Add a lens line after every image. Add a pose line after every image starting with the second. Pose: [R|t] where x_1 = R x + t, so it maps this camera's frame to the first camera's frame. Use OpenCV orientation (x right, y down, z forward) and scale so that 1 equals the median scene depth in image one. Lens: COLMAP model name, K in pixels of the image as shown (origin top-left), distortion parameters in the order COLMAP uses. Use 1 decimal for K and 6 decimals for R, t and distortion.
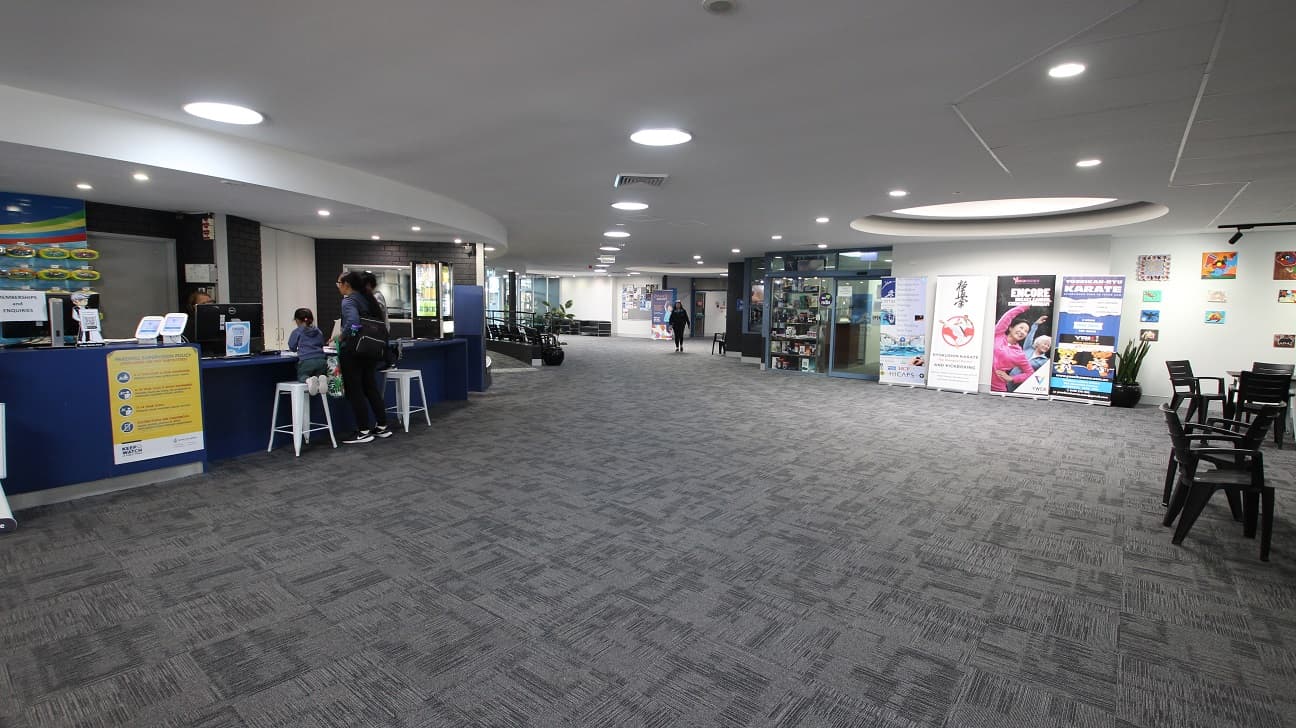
lens RADIAL K [[599.1, 0, 646.2], [0, 599.1, 359.5], [0, 0, 1]] dist [-0.002740, -0.003216]
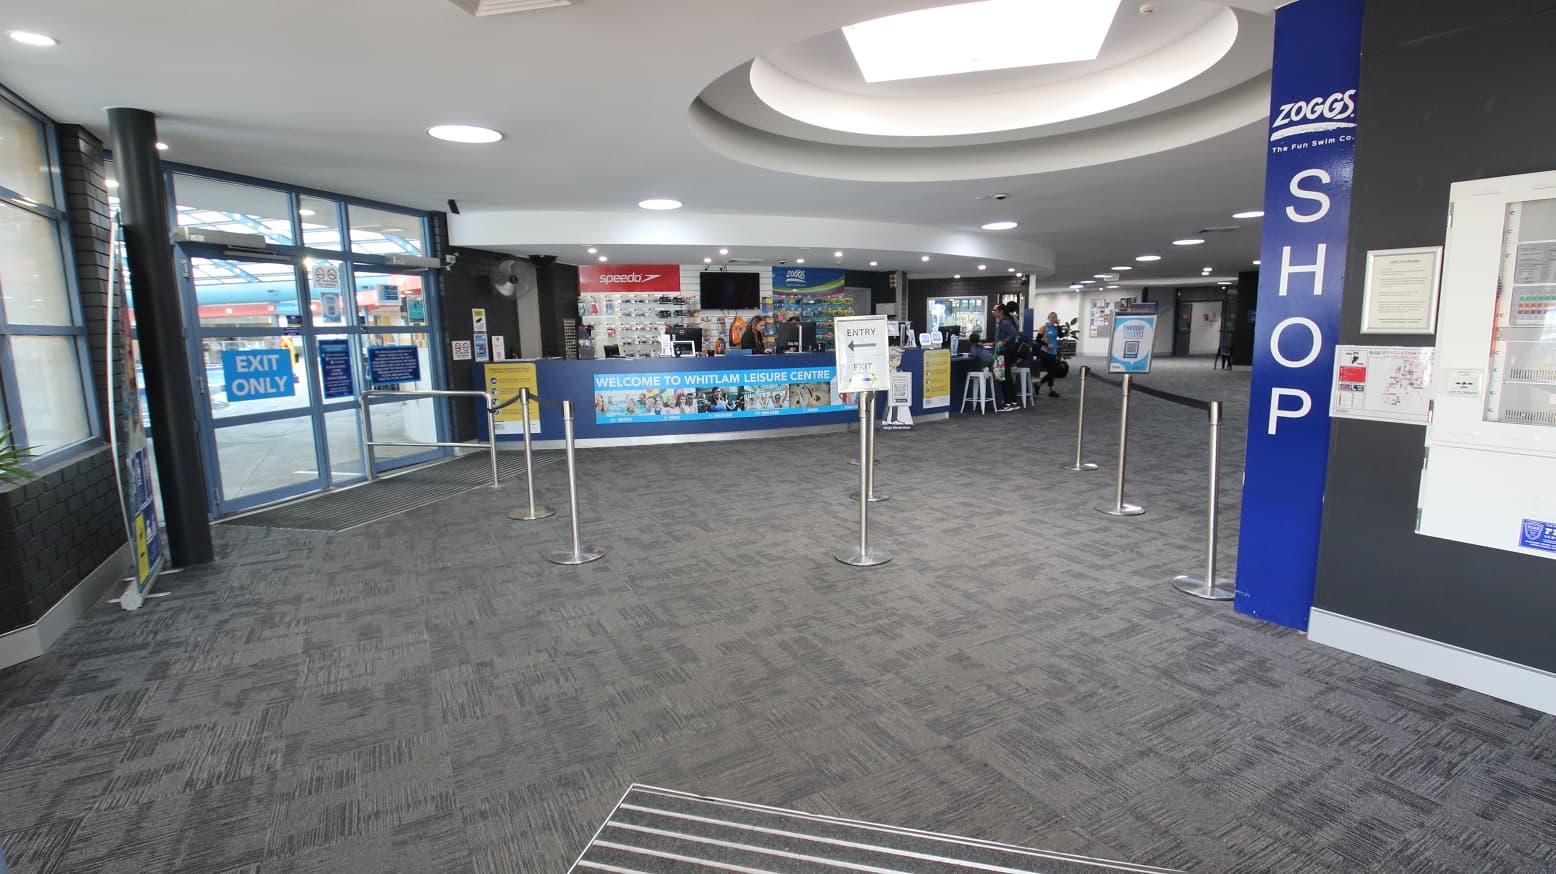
lens RADIAL K [[719.3, 0, 767.8], [0, 719.3, 434.8], [0, 0, 1]] dist [-0.002740, -0.003216]
pose [[0.924489, 0.023962, -0.380455, -0.431668], [-0.001965, 0.998309, 0.058103, 0.117909], [0.381203, -0.052968, 0.922973, -1.313751]]
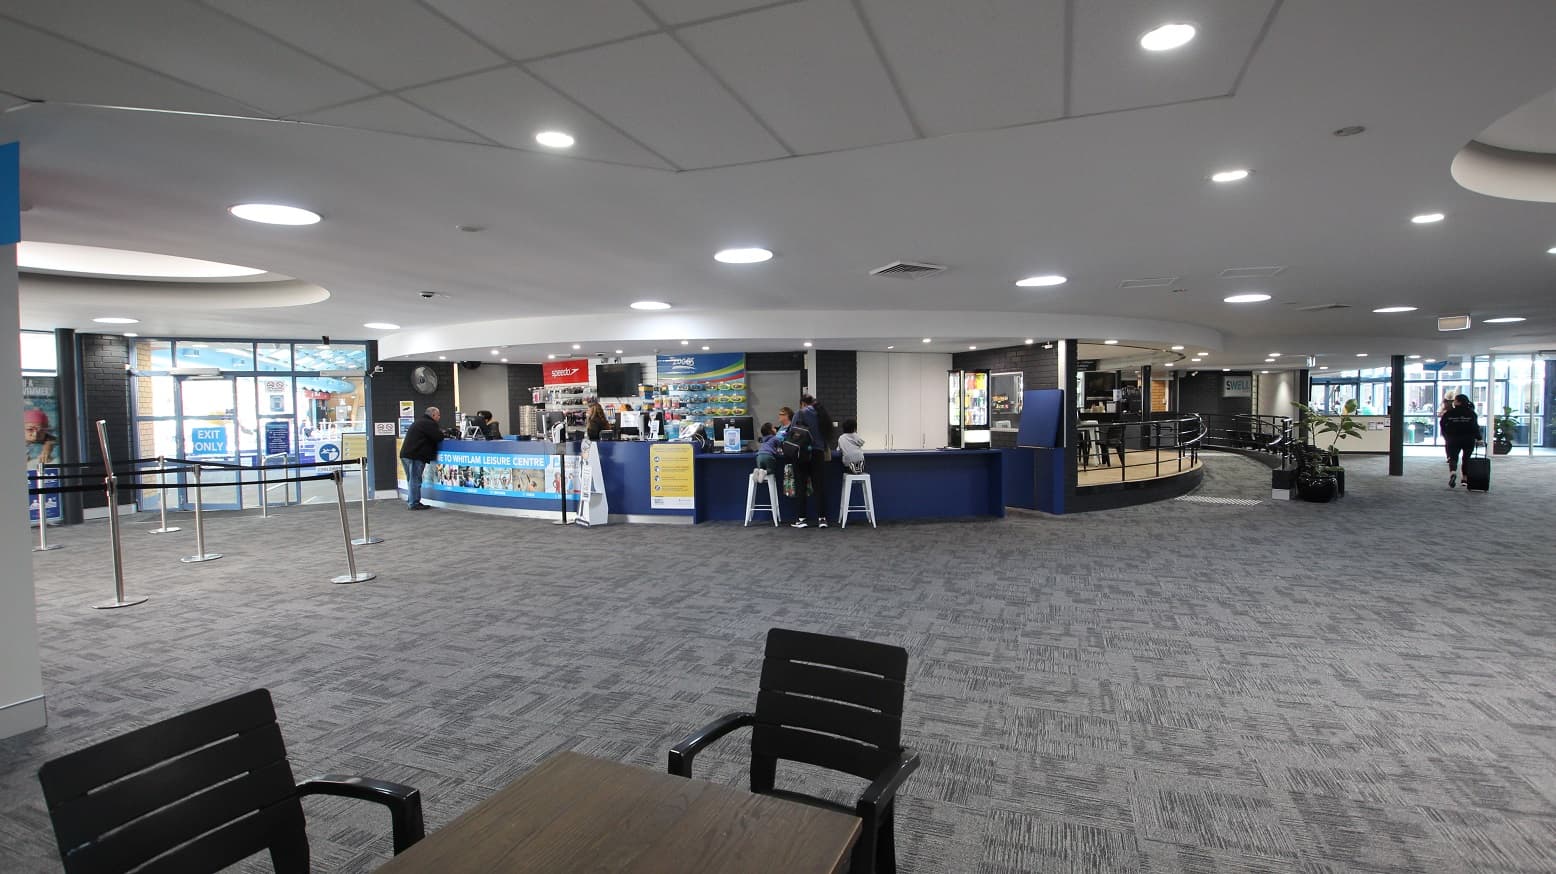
lens RADIAL K [[719.3, 0, 808.8], [0, 719.3, 442.9], [0, 0, 1]] dist [-0.002740, -0.003216]
pose [[0.319800, 0.026860, -0.947104, 1.202699], [-0.068144, 0.997661, 0.005284, -0.056956], [0.945031, 0.062850, 0.320882, 0.696805]]
